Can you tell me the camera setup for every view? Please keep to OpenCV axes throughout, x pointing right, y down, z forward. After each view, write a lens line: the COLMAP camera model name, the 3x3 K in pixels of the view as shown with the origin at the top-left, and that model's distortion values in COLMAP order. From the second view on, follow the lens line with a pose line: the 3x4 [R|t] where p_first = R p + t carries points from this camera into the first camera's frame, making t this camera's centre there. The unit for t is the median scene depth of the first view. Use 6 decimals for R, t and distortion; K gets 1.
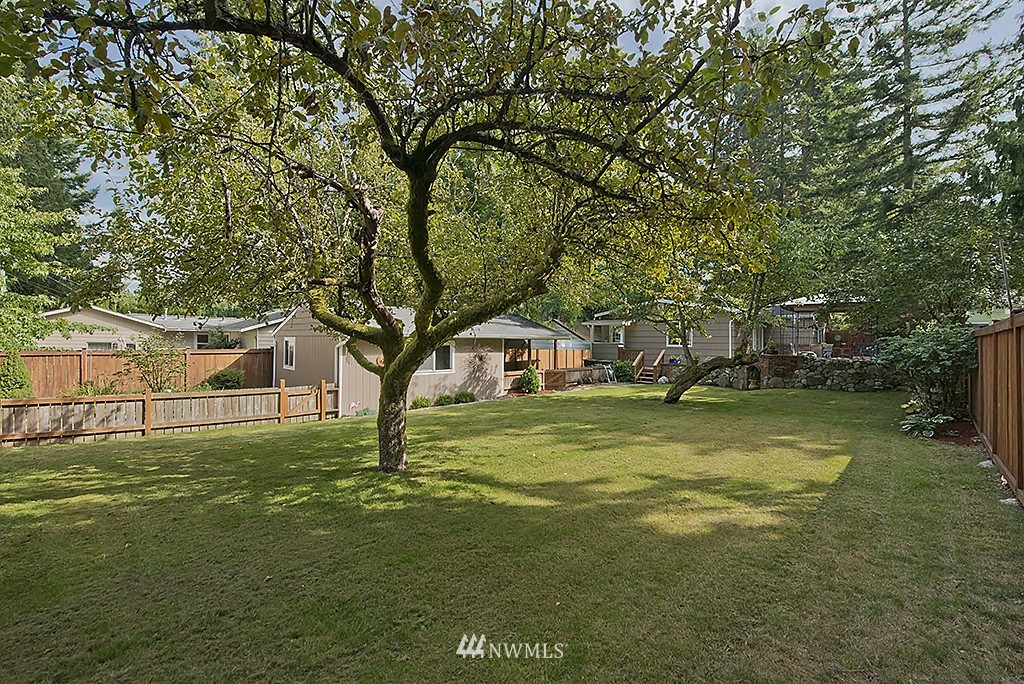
lens RADIAL K [[436.1, 0, 507.1], [0, 436.1, 337.7], [0, 0, 1]] dist [0.000472, 0.000108]
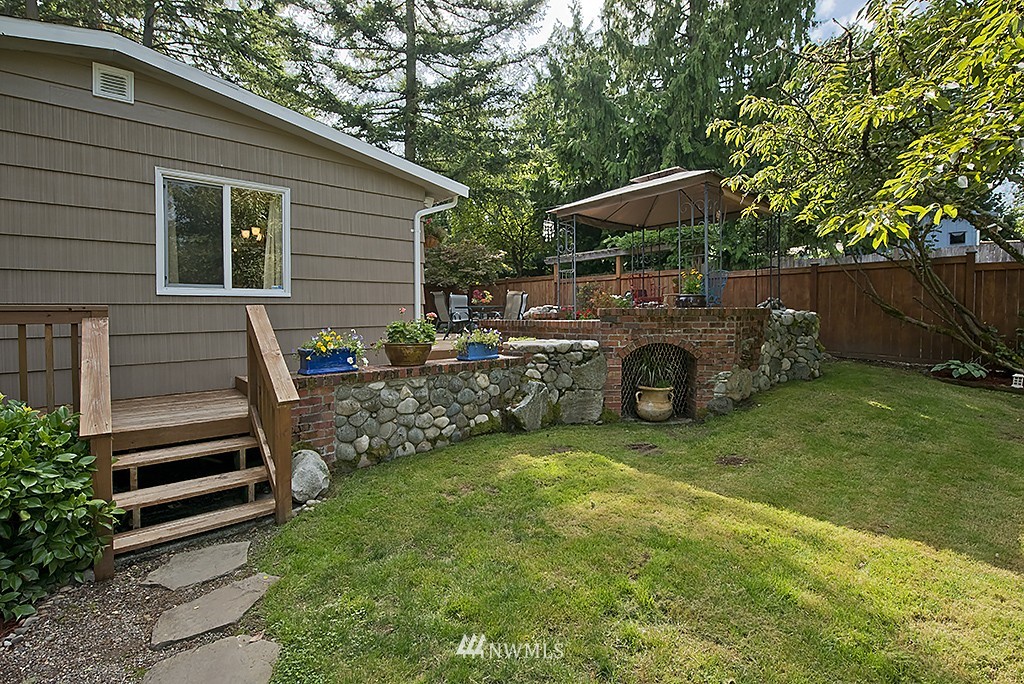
lens RADIAL K [[464.9, 0, 513.6], [0, 464.9, 323.0], [0, 0, 1]] dist [-0.000325, -0.000200]
pose [[0.046919, -0.035254, 0.998276, 0.193768], [0.004410, 0.999375, 0.035085, 0.032936], [-0.998889, 0.002756, 0.047045, 1.012674]]
